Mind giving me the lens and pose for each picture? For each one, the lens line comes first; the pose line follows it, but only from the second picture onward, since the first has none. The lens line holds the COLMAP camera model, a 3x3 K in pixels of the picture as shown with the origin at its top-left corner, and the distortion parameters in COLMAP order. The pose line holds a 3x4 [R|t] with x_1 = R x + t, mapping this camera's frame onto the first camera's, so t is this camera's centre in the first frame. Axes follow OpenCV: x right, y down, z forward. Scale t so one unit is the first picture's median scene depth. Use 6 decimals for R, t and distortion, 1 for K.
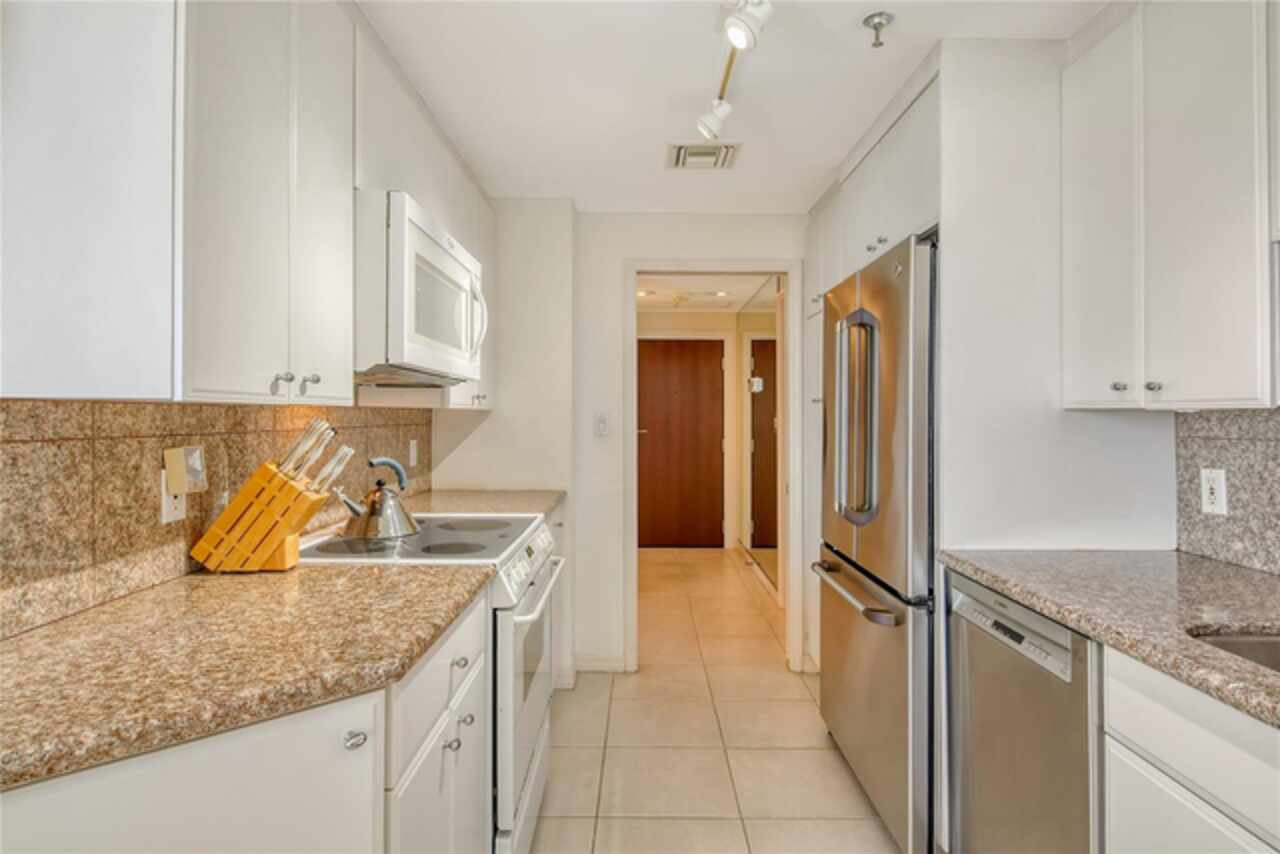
lens RADIAL K [[691.6, 0, 640.6], [0, 691.6, 391.4], [0, 0, 1]] dist [0.005171, -0.000610]
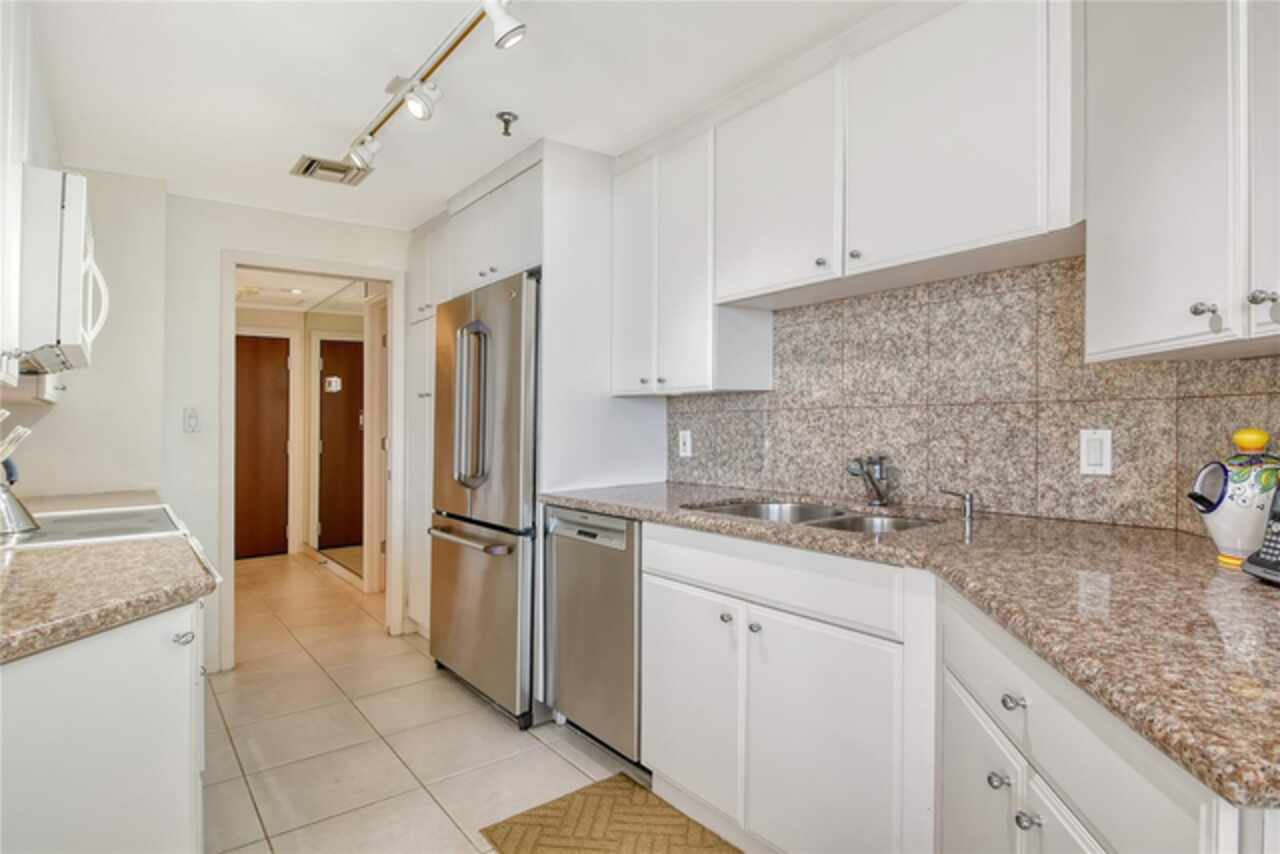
lens RADIAL K [[695.8, 0, 640.0], [0, 695.8, 427.0], [0, 0, 1]] dist [-0.003156, -0.001336]
pose [[0.797143, -0.020618, 0.603438, -0.271000], [-0.004056, 0.999211, 0.039499, 0.032058], [-0.603776, -0.033934, 0.796431, -0.271779]]
